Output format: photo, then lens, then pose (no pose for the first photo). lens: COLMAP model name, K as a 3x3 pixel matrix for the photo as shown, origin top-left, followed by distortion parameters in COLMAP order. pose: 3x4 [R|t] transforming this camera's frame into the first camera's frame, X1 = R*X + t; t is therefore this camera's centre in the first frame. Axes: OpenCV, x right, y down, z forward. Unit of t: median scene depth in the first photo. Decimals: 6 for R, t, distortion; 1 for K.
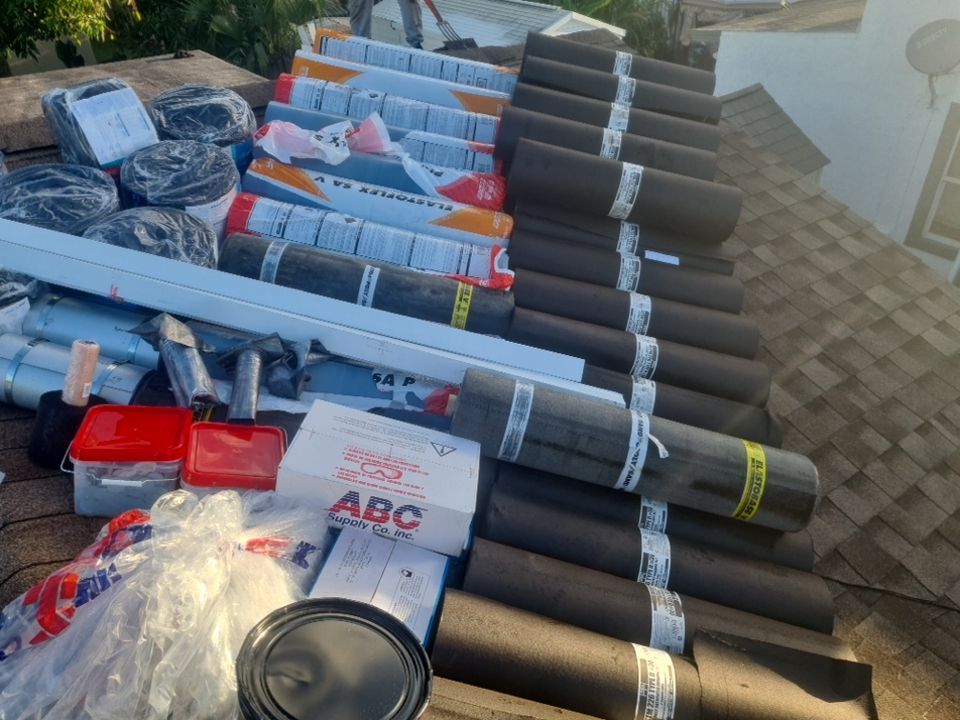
lens RADIAL K [[707.7, 0, 451.3], [0, 707.7, 361.7], [0, 0, 1]] dist [0.059739, -0.042748]
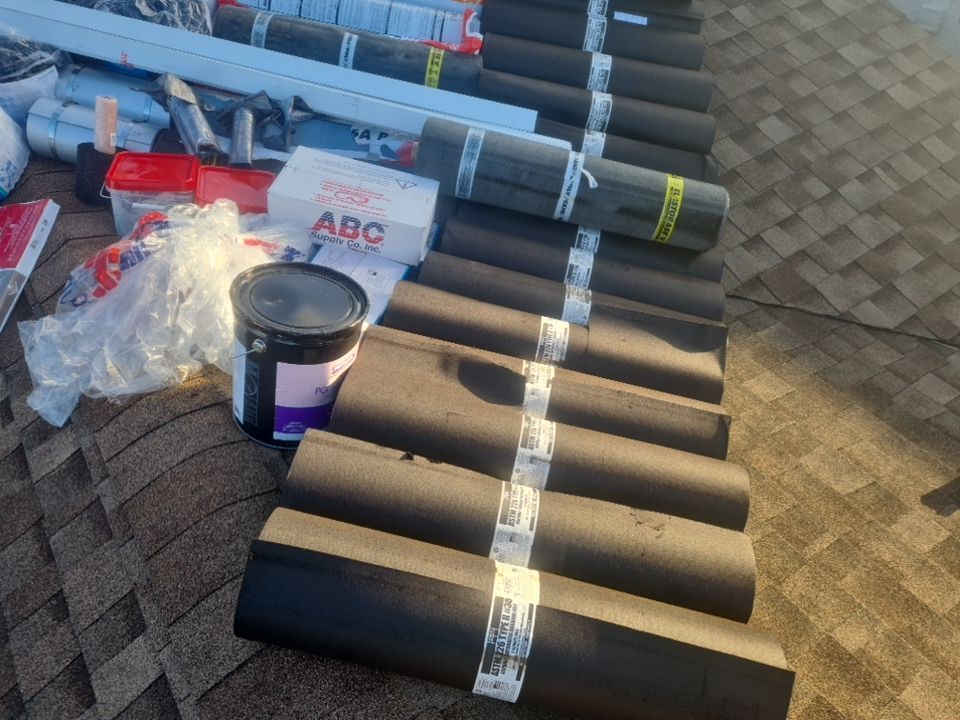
lens RADIAL K [[707.7, 0, 451.3], [0, 707.7, 361.7], [0, 0, 1]] dist [0.059739, -0.042748]
pose [[0.997712, -0.015512, -0.065803, 0.123650], [0.030376, 0.972400, 0.231335, 0.122690], [0.060398, -0.232804, 0.970646, -0.210865]]
